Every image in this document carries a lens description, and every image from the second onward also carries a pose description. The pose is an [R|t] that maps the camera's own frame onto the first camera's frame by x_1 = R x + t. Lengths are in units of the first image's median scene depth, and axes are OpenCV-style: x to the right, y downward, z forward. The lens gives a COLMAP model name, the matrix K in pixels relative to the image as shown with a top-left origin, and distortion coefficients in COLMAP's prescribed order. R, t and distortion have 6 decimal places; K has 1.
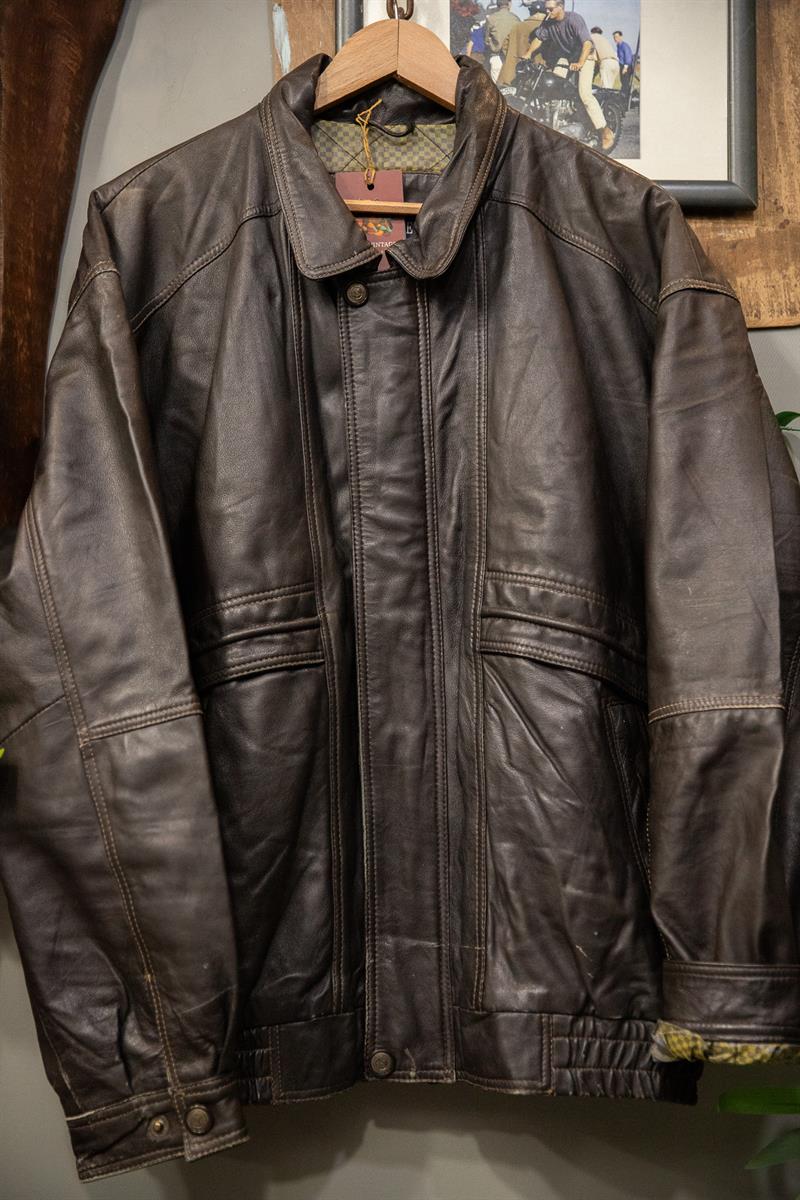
lens RADIAL K [[1793.3, 0, 397.8], [0, 1793.3, 604.0], [0, 0, 1]] dist [0.018375, 0.000000]
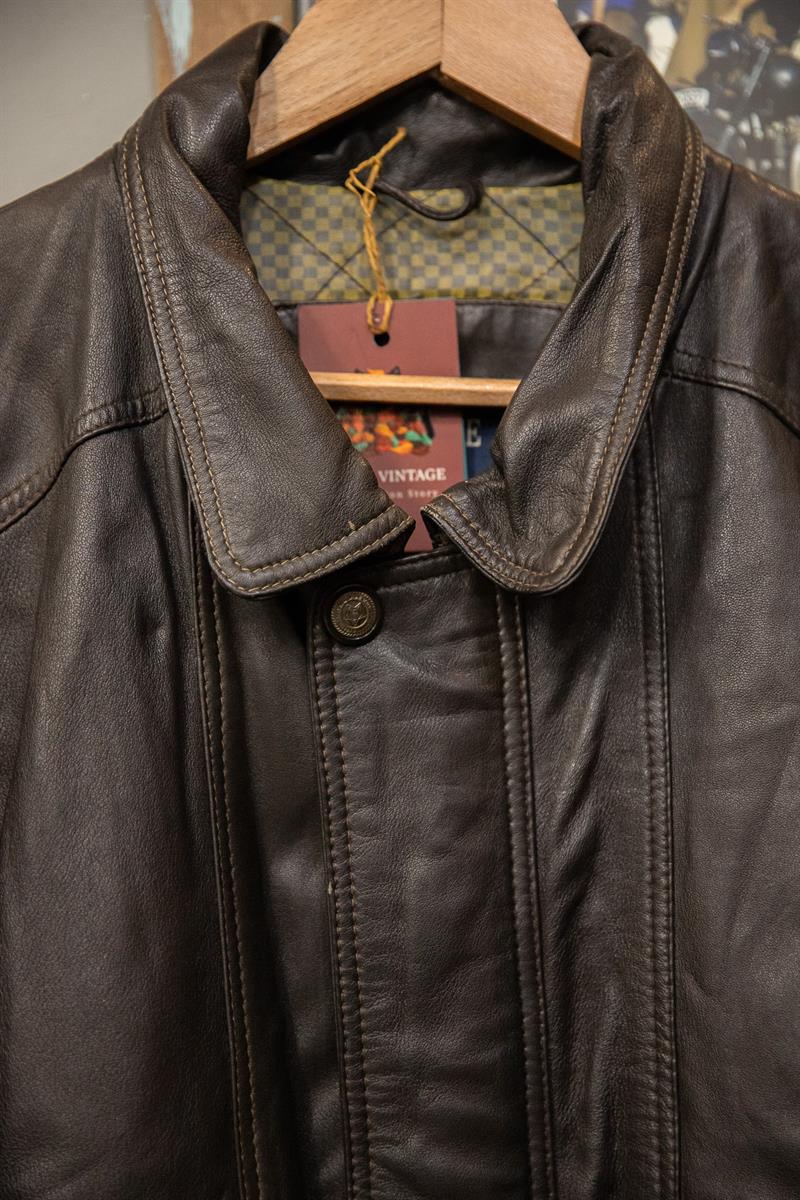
lens RADIAL K [[2419.0, 0, 403.6], [0, 2419.0, 599.6], [0, 0, 1]] dist [0.057969, 0.000000]
pose [[0.999735, -0.008191, 0.021534, -0.023341], [0.008261, 0.999961, -0.003170, -0.173811], [-0.021507, 0.003347, 0.999763, 0.440629]]
